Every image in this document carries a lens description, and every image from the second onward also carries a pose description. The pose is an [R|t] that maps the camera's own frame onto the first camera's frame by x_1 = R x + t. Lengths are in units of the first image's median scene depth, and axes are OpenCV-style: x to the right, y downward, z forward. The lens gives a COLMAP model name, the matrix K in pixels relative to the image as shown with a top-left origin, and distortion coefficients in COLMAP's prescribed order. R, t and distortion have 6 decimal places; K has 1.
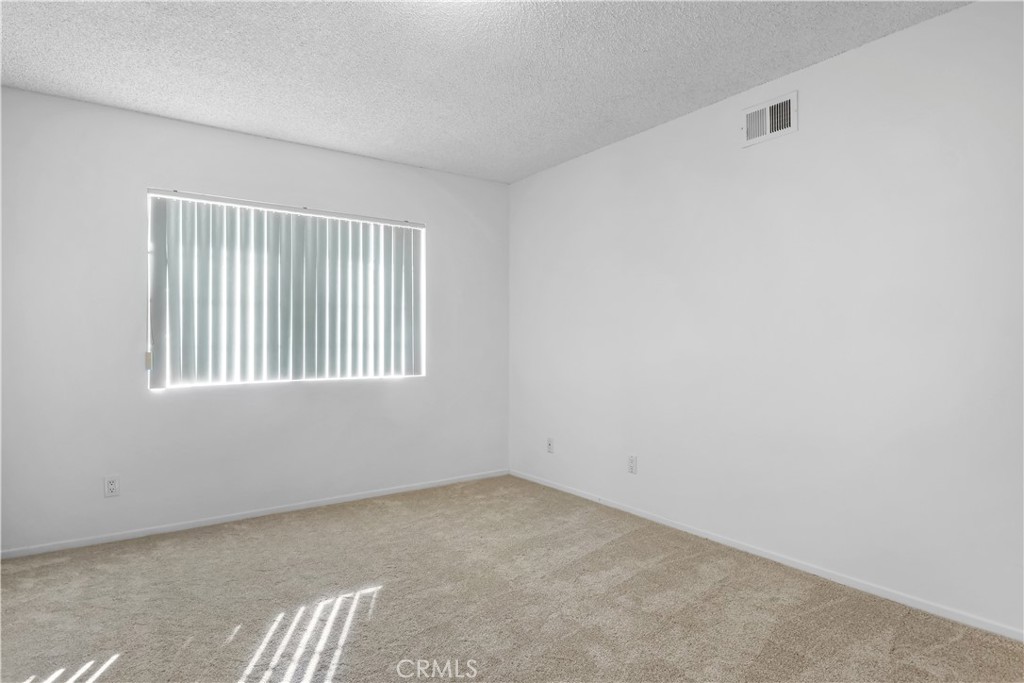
lens RADIAL K [[565.8, 0, 510.1], [0, 565.8, 342.3], [0, 0, 1]] dist [0.001717, -0.000800]
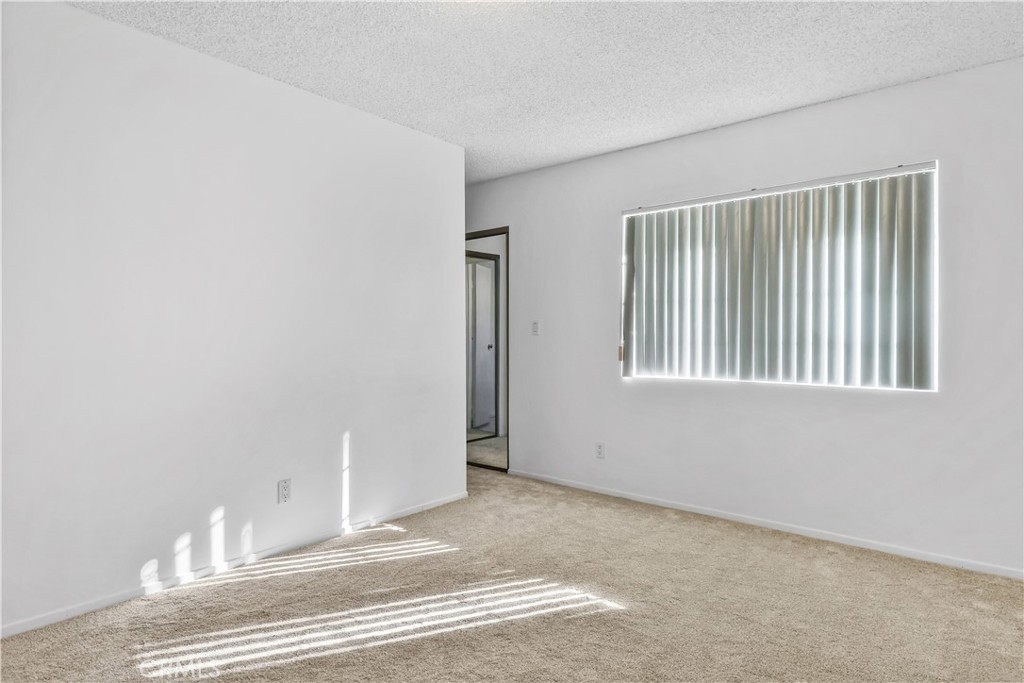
lens RADIAL K [[565.8, 0, 510.1], [0, 565.8, 342.3], [0, 0, 1]] dist [0.001717, -0.000800]
pose [[0.236318, 0.024111, -0.971377, 0.467192], [0.006472, 0.999631, 0.026387, -0.024137], [0.971654, -0.012523, 0.236075, 0.453431]]
